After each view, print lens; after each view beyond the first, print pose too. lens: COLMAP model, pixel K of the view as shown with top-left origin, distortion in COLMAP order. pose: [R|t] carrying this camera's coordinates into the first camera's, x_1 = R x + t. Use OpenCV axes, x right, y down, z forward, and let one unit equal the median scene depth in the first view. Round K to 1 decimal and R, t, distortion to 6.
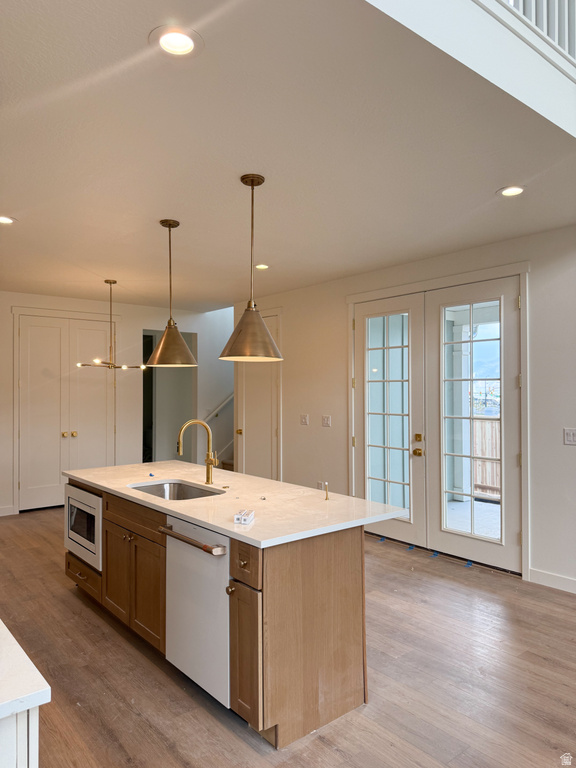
lens RADIAL K [[540.6, 0, 288.0], [0, 540.6, 384.0], [0, 0, 1]] dist [0.002054, -0.000671]
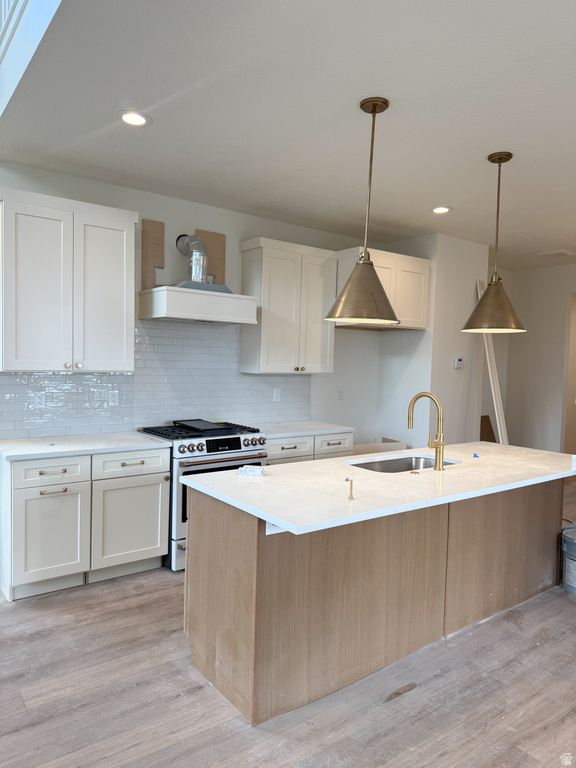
lens RADIAL K [[549.7, 0, 288.0], [0, 549.7, 384.0], [0, 0, 1]] dist [0.002305, 0.000252]
pose [[-0.042259, 0.044263, -0.998126, 0.714668], [-0.023086, 0.998708, 0.045266, 0.018283], [0.998840, 0.024955, -0.041183, 0.797621]]
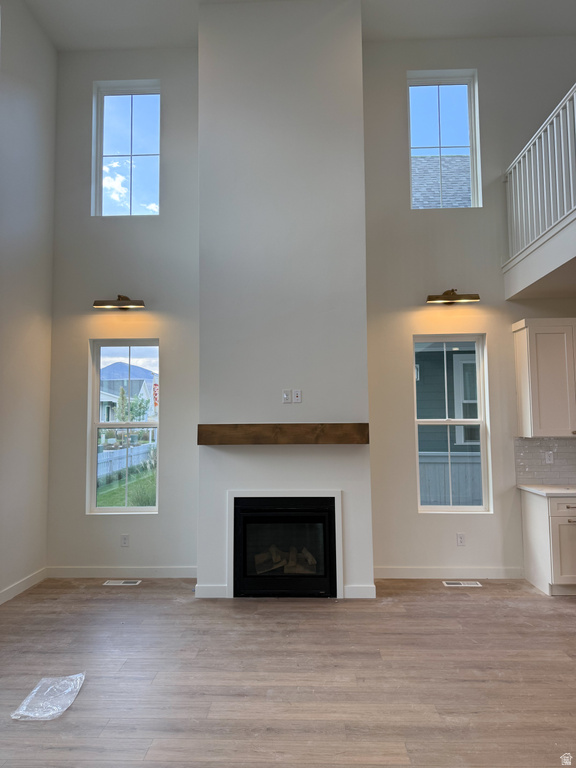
lens RADIAL K [[549.7, 0, 288.0], [0, 549.7, 384.0], [0, 0, 1]] dist [0.002305, 0.000252]
pose [[-0.665432, -0.046276, -0.745023, 1.290895], [0.013557, 0.997163, -0.074046, 0.006935], [0.746335, -0.059373, -0.662917, 0.754152]]
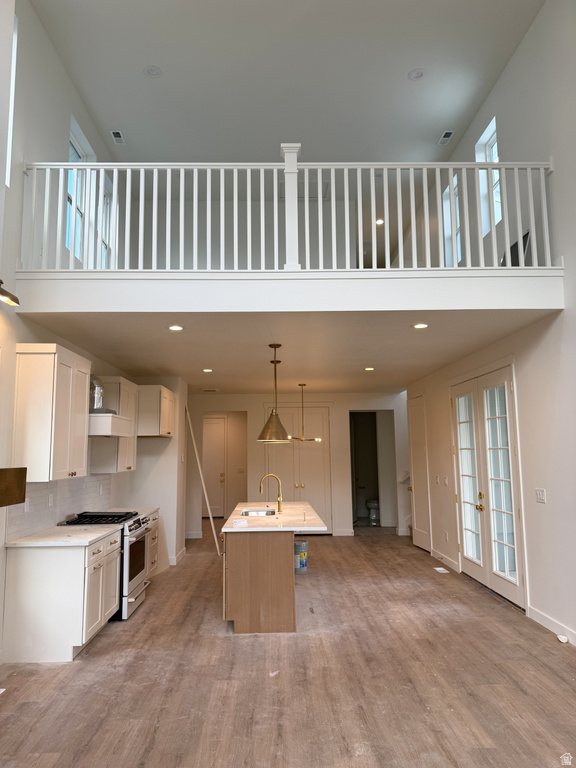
lens RADIAL K [[549.7, 0, 288.0], [0, 549.7, 384.0], [0, 0, 1]] dist [0.002305, 0.000252]
pose [[0.785664, -0.085421, -0.612727, 0.978977], [0.014735, 0.992724, -0.119504, -0.011754], [0.618477, 0.084861, 0.781207, -0.388002]]
